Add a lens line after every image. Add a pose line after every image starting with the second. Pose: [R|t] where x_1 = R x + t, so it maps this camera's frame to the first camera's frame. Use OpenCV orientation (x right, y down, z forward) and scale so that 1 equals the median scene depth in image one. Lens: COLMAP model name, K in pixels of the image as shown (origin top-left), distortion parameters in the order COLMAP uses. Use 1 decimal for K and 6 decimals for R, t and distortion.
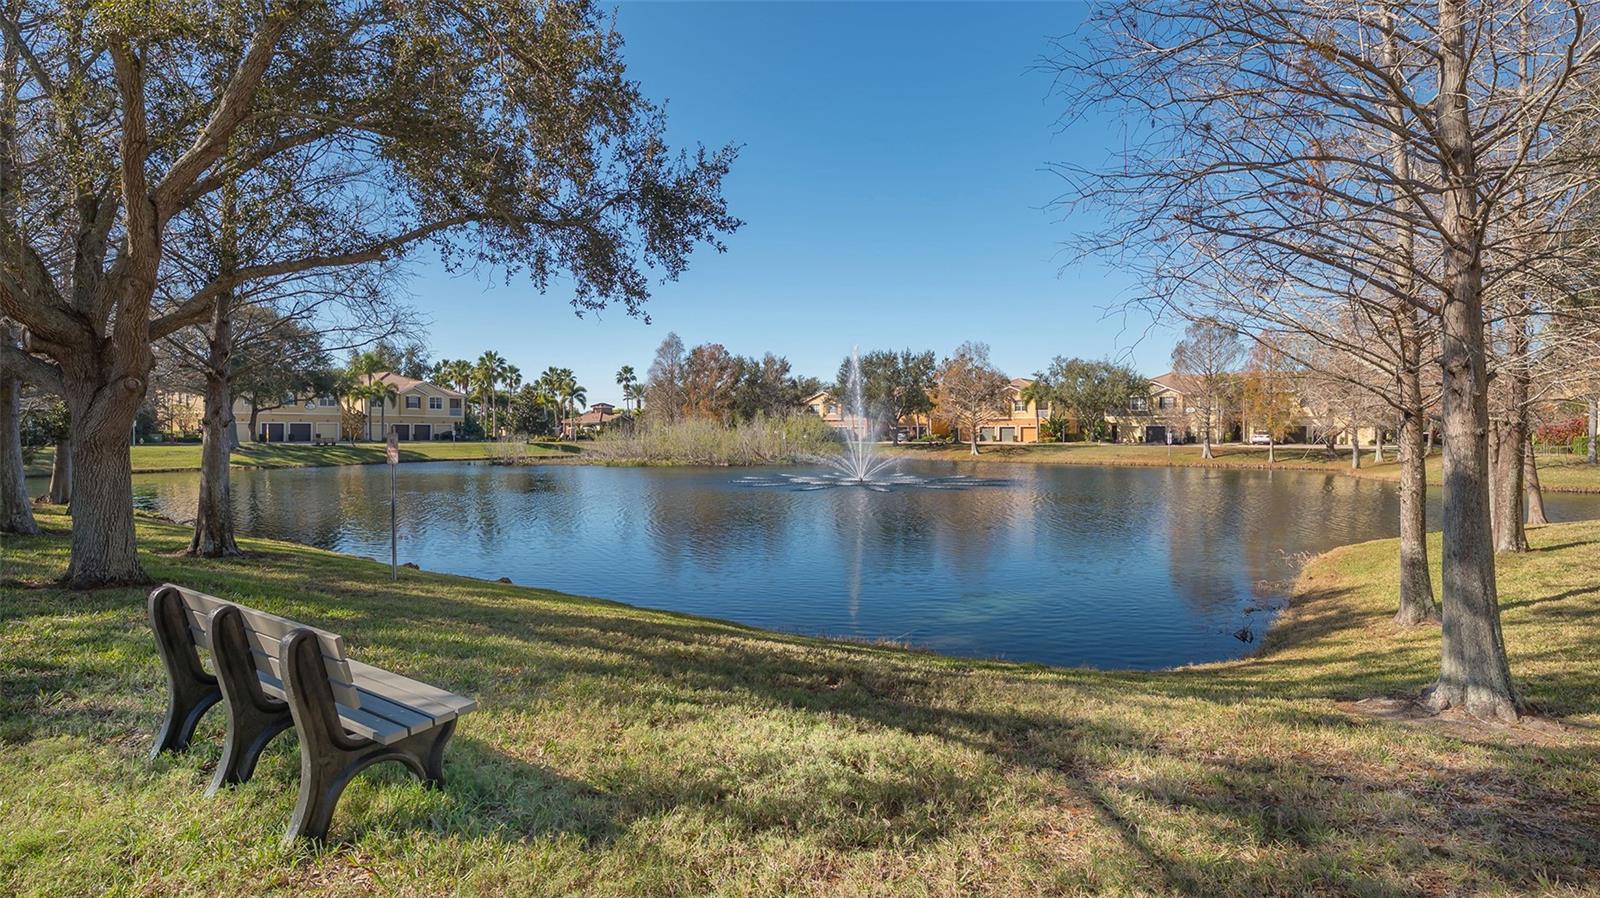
lens RADIAL K [[1341.1, 0, 800.0], [0, 1341.1, 449.0], [0, 0, 1]] dist [0.001292, 0.000133]
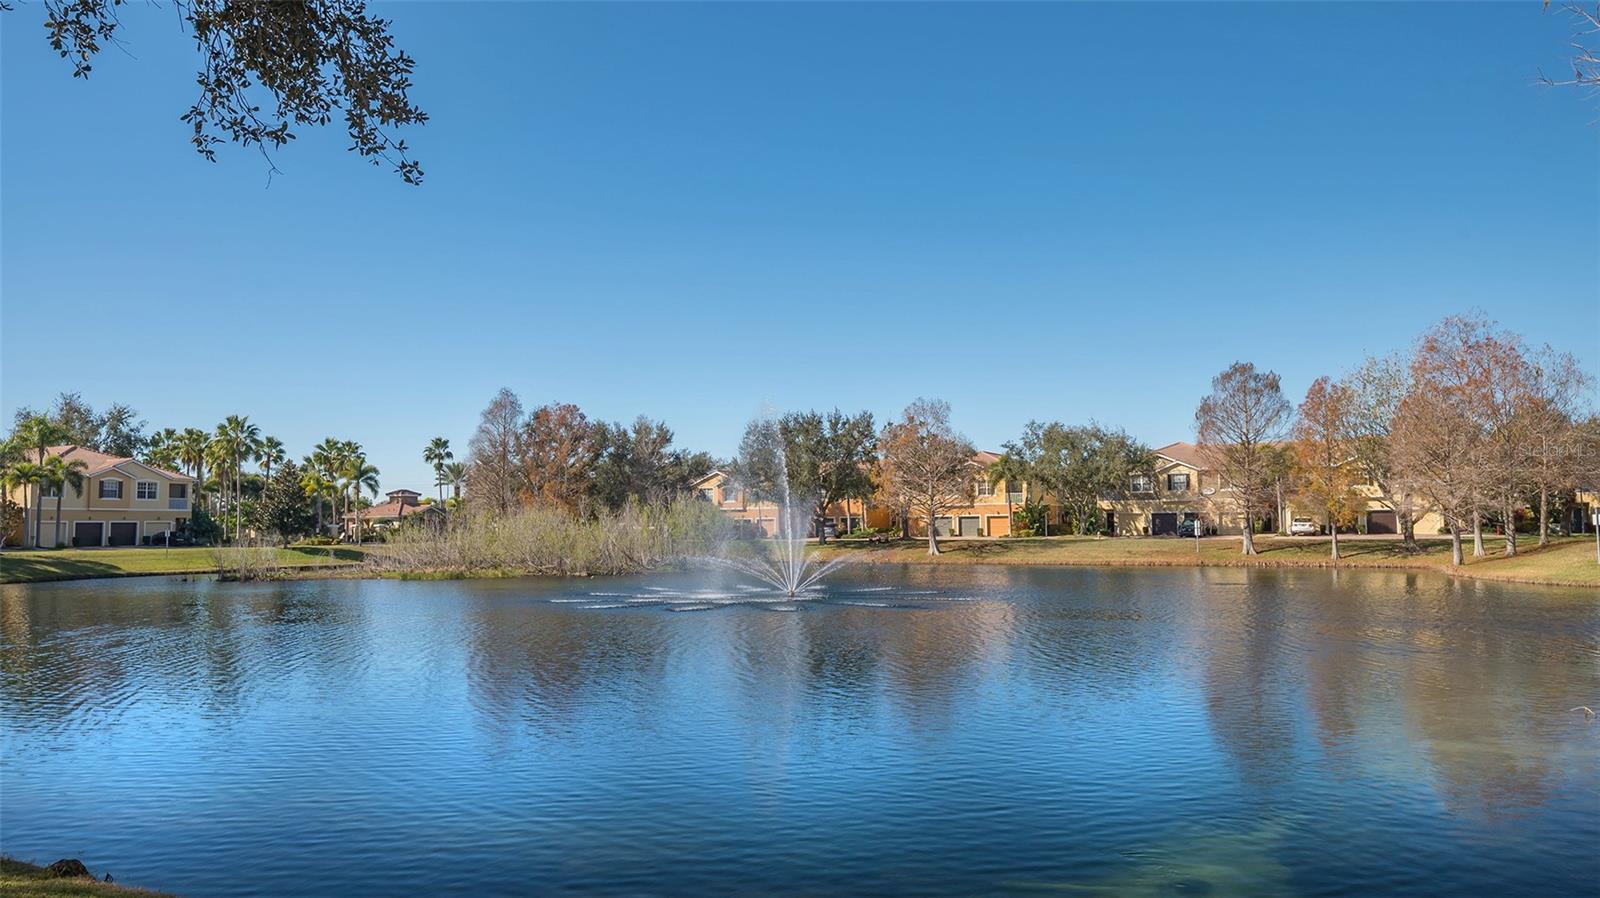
lens RADIAL K [[1199.1, 0, 800.0], [0, 1199.1, 449.0], [0, 0, 1]] dist [-0.001199, 0.001876]
pose [[0.990184, -0.002508, 0.139750, -0.029822], [0.015015, 0.995962, -0.088513, 0.003600], [-0.138963, 0.089742, 0.986223, 0.360366]]
